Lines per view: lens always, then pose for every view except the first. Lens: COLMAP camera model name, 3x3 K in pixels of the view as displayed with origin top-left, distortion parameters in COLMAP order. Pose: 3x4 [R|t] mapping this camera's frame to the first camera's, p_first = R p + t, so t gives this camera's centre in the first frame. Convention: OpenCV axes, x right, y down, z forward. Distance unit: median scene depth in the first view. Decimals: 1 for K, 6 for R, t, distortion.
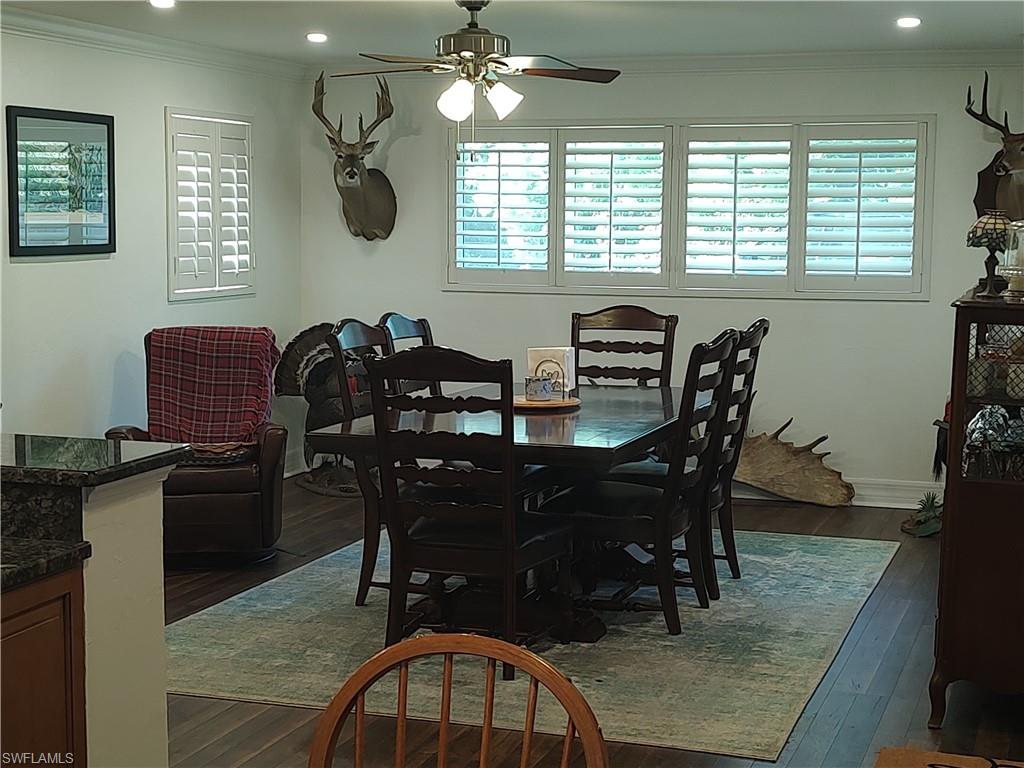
lens RADIAL K [[1699.9, 0, 512.0], [0, 1699.9, 384.0], [0, 0, 1]] dist [0.159171, -0.698407]
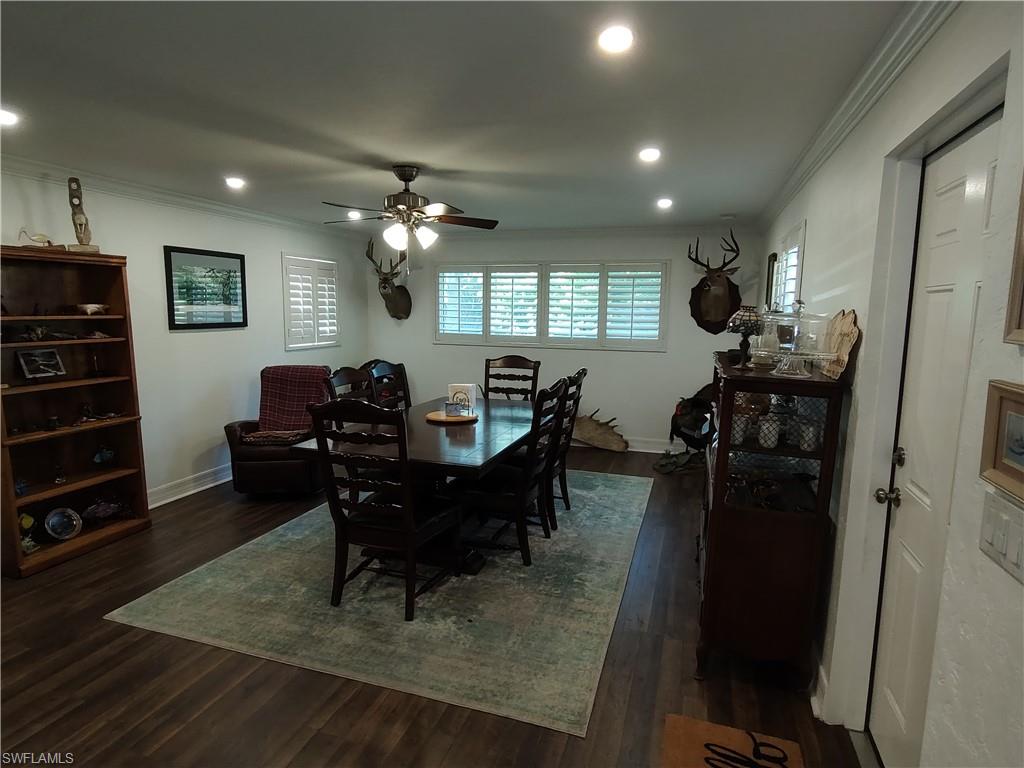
lens RADIAL K [[573.9, 0, 512.0], [0, 573.9, 384.0], [0, 0, 1]] dist [-0.003988, -0.000388]
pose [[0.999896, 0.003974, 0.013846, 0.056377], [-0.004423, 0.999462, 0.032506, -0.034955], [-0.013709, -0.032564, 0.999376, 0.355027]]
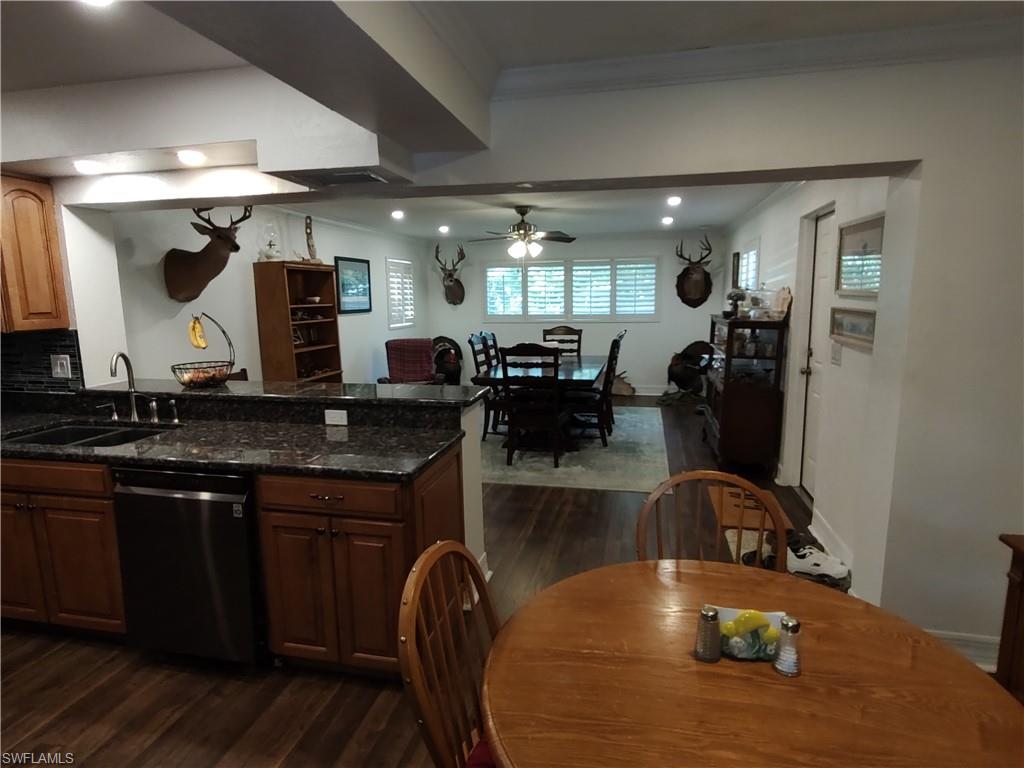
lens RADIAL K [[573.9, 0, 512.0], [0, 573.9, 384.0], [0, 0, 1]] dist [-0.003988, -0.000388]
pose [[0.994357, -0.037905, 0.099083, -0.108697], [0.032779, 0.998064, 0.052864, -0.004773], [-0.100895, -0.049318, 0.993674, 0.087105]]
